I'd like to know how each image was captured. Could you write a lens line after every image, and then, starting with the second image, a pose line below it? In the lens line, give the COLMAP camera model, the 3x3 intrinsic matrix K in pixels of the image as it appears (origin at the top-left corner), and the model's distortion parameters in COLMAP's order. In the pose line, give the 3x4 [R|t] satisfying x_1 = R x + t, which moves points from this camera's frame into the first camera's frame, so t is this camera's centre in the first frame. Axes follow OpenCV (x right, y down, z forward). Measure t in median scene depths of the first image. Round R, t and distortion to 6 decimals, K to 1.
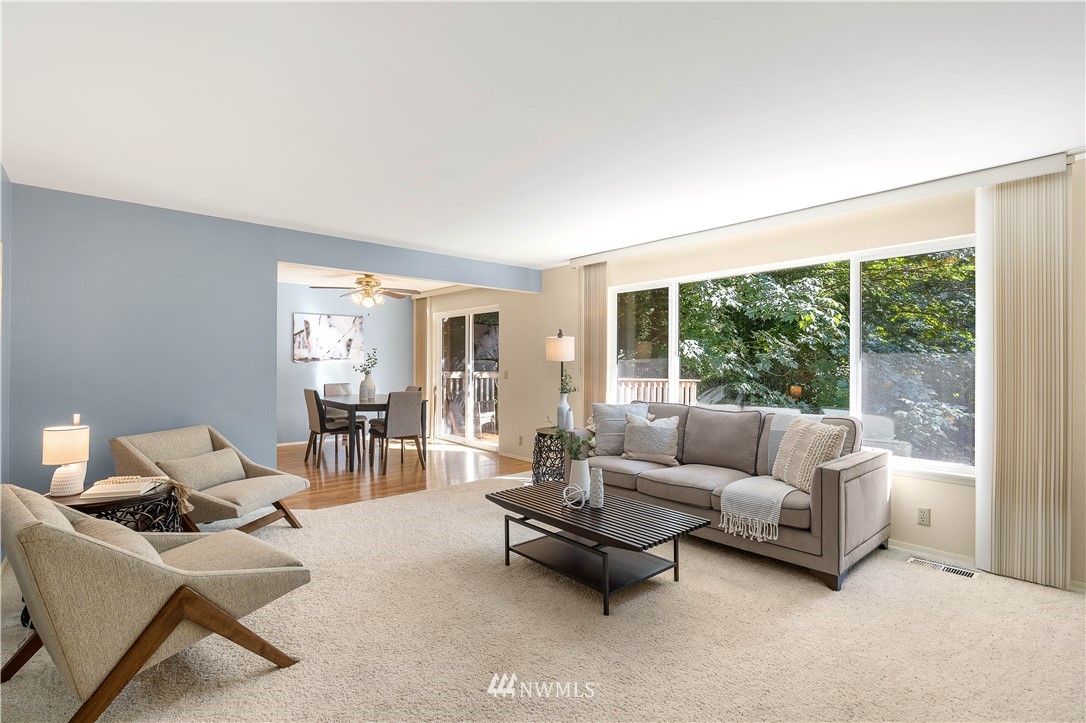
lens RADIAL K [[499.8, 0, 546.5], [0, 499.8, 365.8], [0, 0, 1]] dist [-0.013270, 0.000539]
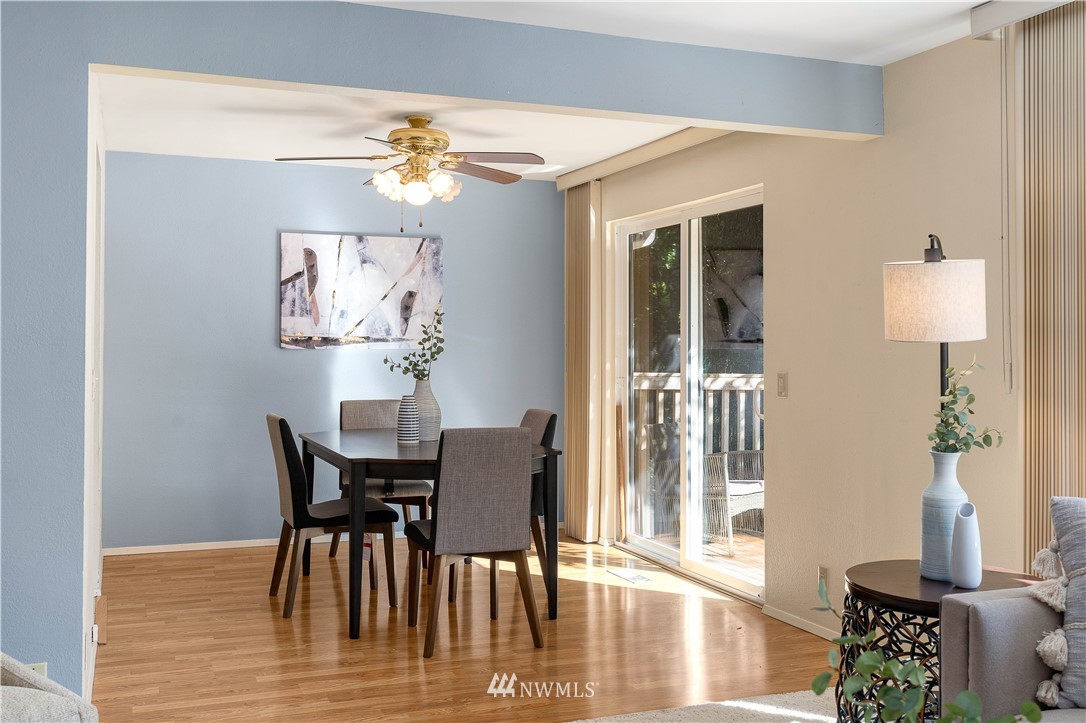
lens RADIAL K [[1078.6, 0, 558.2], [0, 1078.6, 341.0], [0, 0, 1]] dist [0.000379, -0.014320]
pose [[0.942622, -0.002810, -0.333849, 0.022112], [-0.002376, 0.999883, -0.015123, 0.000227], [0.333853, 0.015048, 0.942505, 0.230588]]
